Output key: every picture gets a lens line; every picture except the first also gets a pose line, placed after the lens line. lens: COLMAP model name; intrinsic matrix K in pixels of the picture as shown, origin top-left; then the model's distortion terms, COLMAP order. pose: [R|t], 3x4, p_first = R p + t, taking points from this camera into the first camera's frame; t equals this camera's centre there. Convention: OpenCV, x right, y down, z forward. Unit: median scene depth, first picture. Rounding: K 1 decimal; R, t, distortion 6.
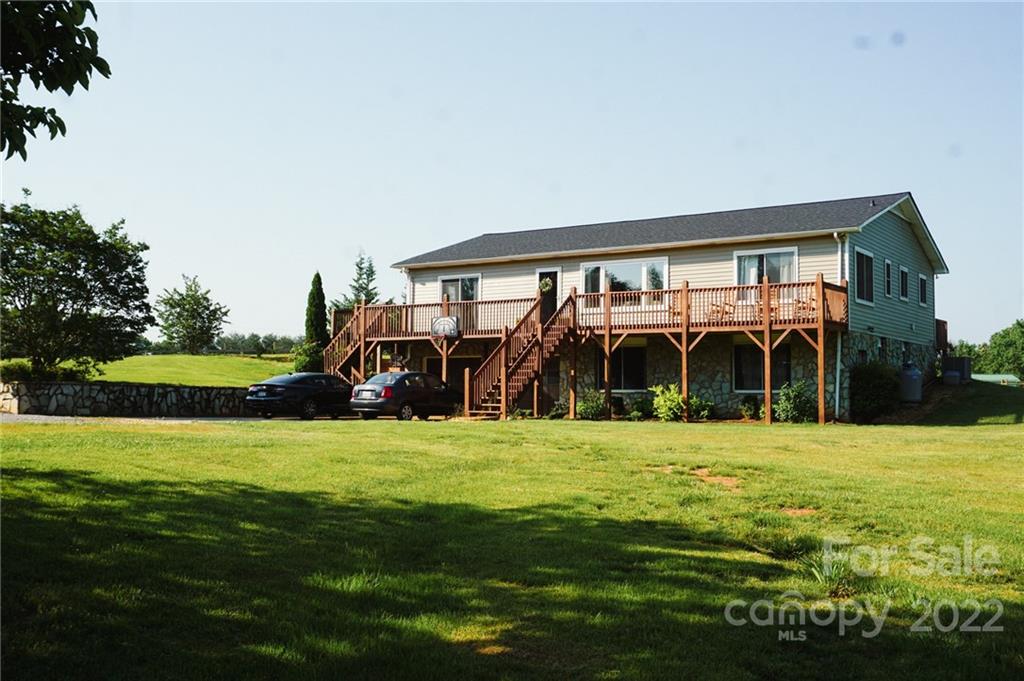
lens RADIAL K [[1033.4, 0, 511.9], [0, 1033.4, 344.8], [0, 0, 1]] dist [0.010796, 0.000000]
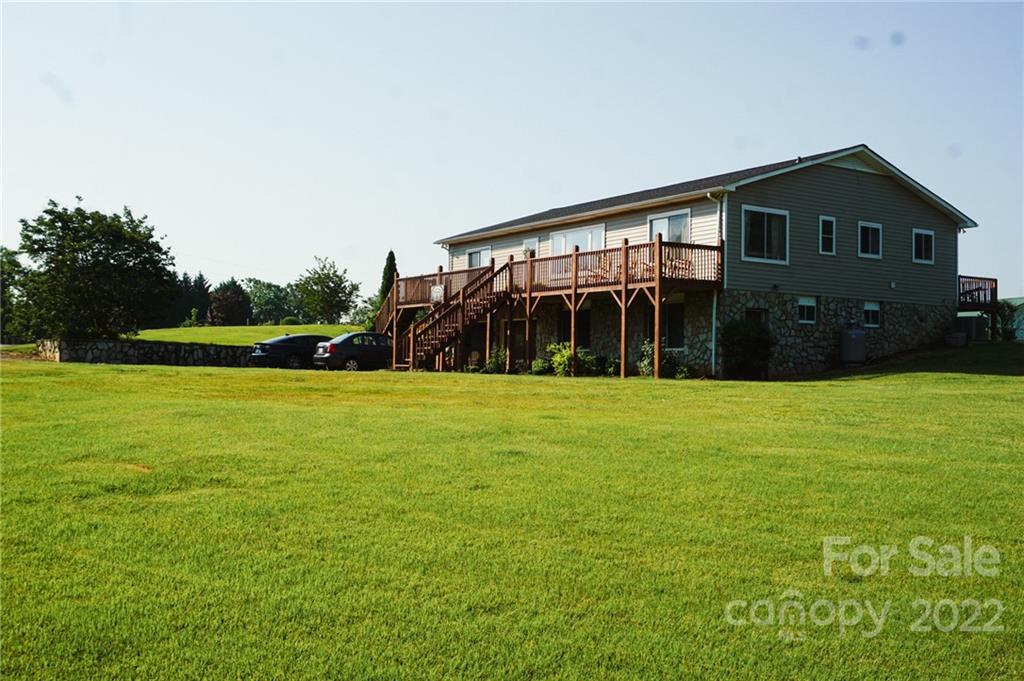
lens RADIAL K [[1033.4, 0, 510.3], [0, 1033.4, 338.5], [0, 0, 1]] dist [0.010796, 0.000000]
pose [[0.921852, -0.004016, -0.387521, 0.521651], [0.009556, 0.999878, 0.012372, 0.020754], [0.387424, -0.015108, 0.921778, -0.019049]]
